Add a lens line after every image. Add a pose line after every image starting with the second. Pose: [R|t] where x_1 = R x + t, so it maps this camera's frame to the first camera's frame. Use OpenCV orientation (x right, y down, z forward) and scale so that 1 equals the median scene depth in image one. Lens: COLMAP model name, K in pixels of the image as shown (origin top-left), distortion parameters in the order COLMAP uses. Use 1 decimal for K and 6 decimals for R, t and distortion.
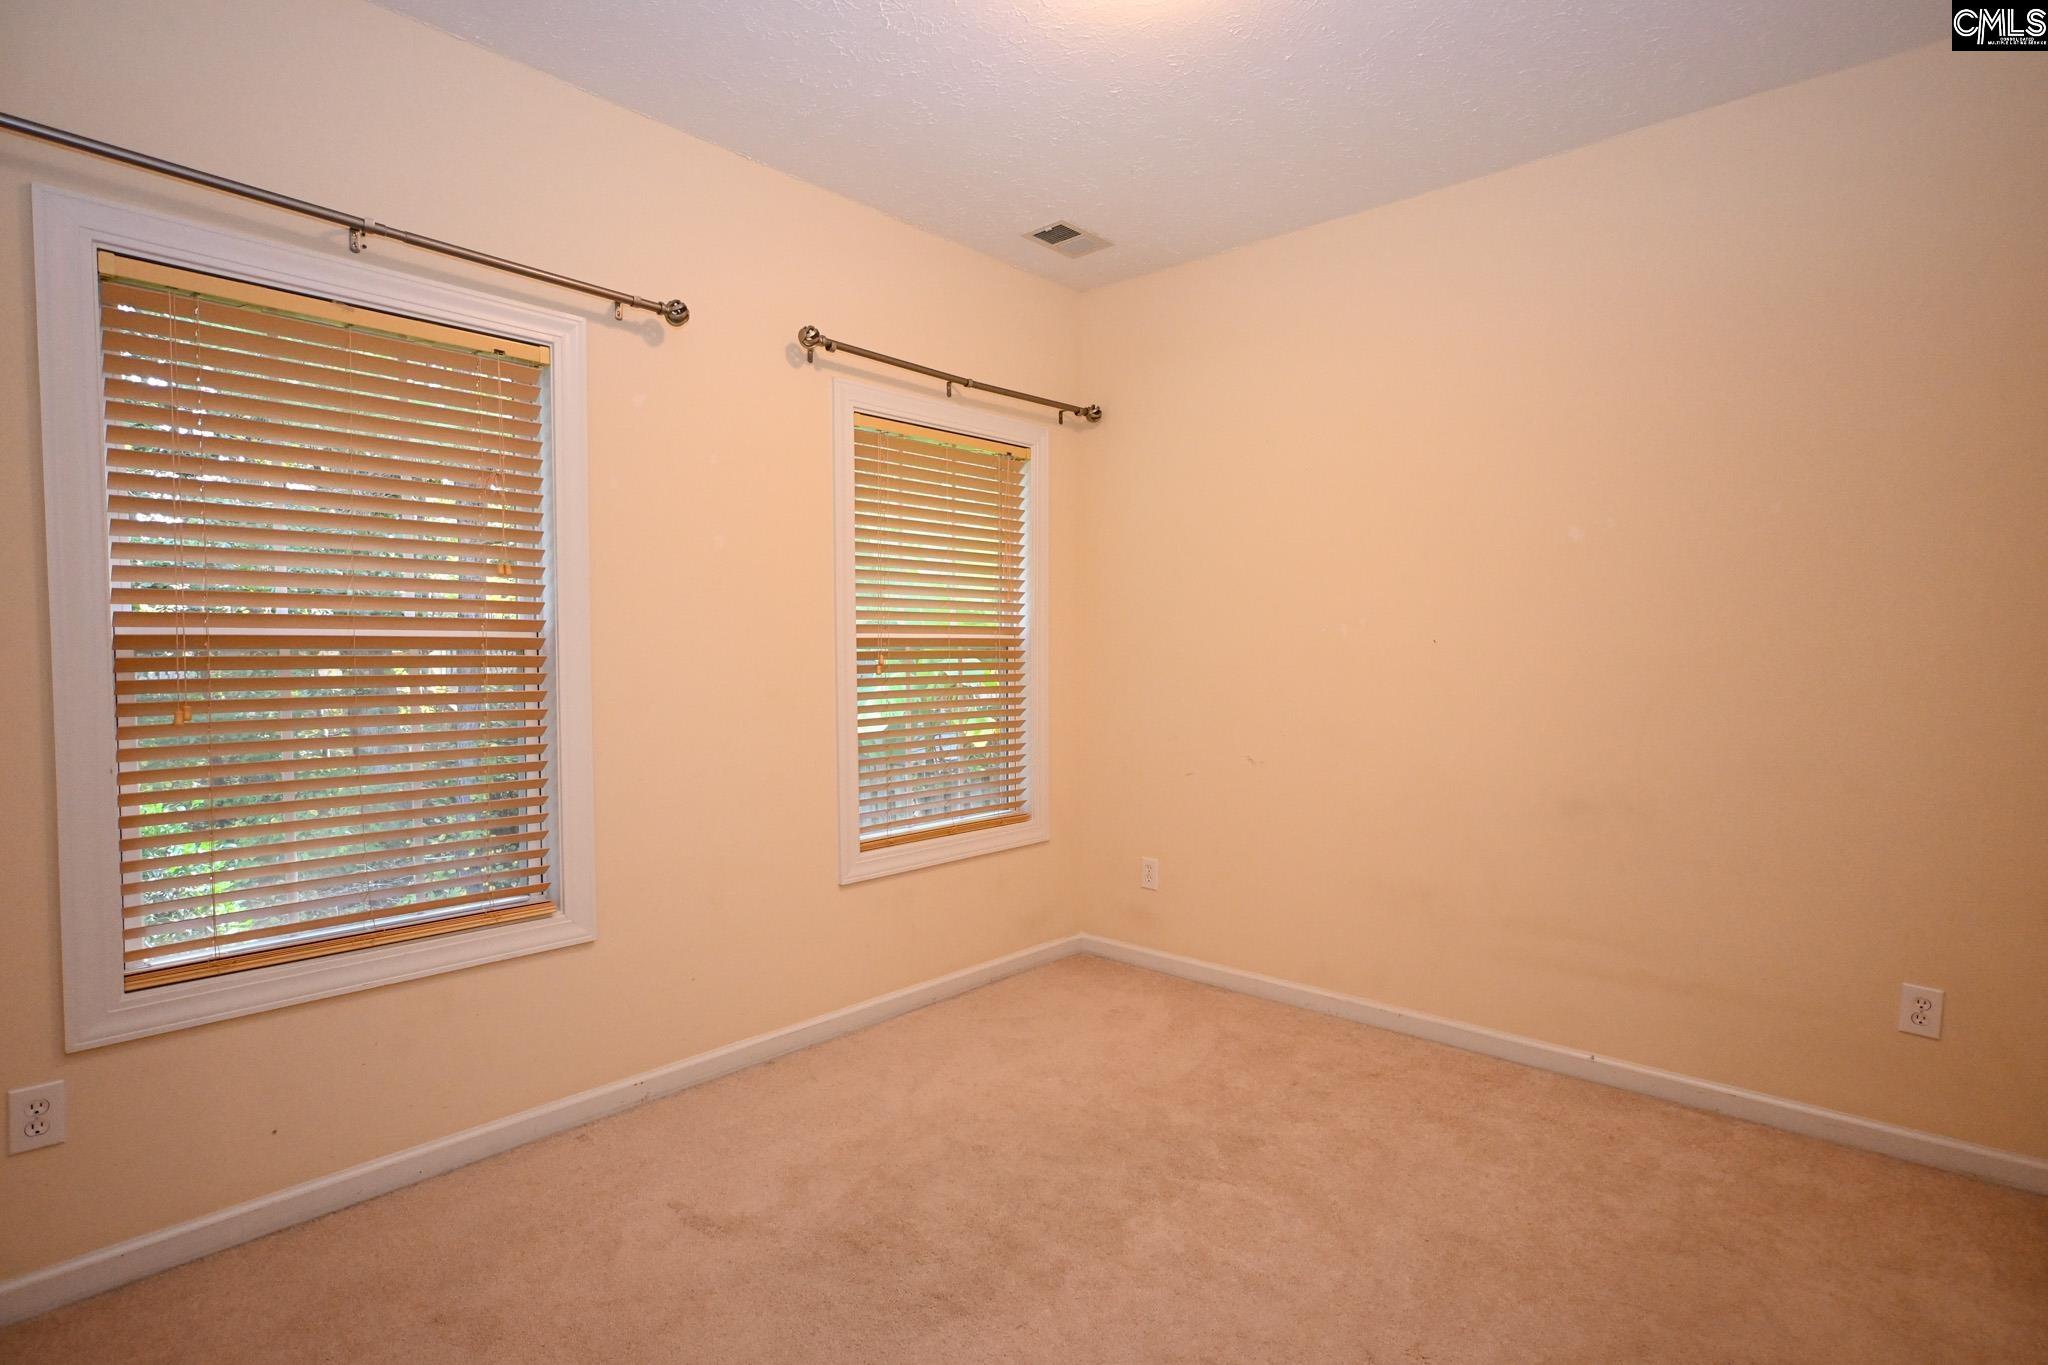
lens RADIAL K [[1043.8, 0, 1023.3], [0, 1043.8, 665.6], [0, 0, 1]] dist [0.004582, 0.000638]
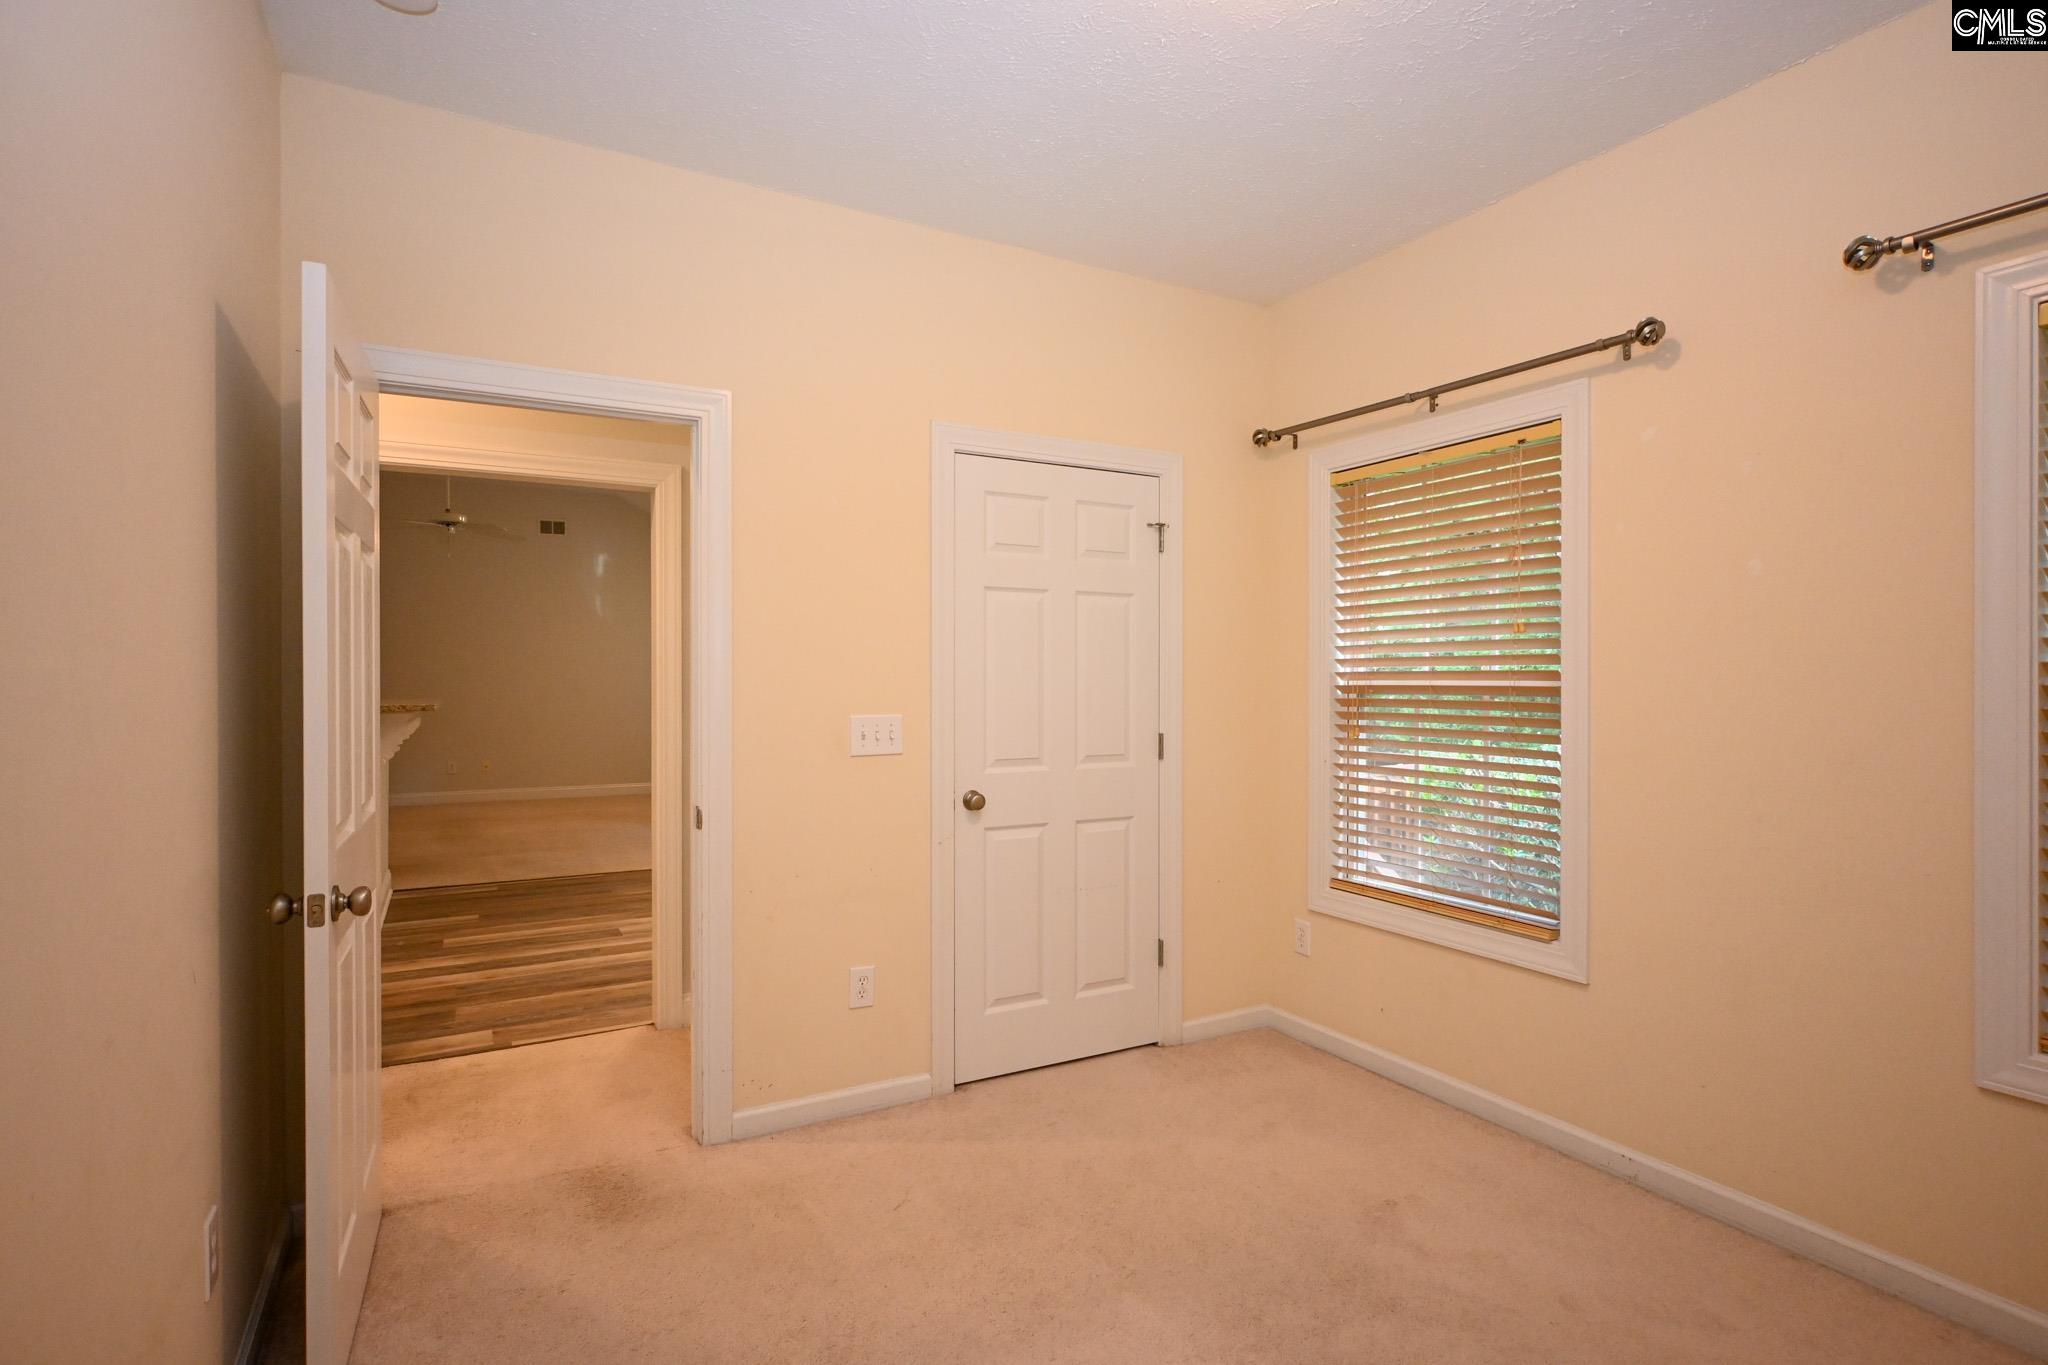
lens RADIAL K [[1043.8, 0, 1030.1], [0, 1043.8, 680.4], [0, 0, 1]] dist [0.004582, 0.000638]
pose [[-0.325280, -0.008852, -0.945576, 0.846389], [-0.027243, 0.999629, 0.000014, -0.020274], [0.945225, 0.025765, -0.325401, 0.941683]]
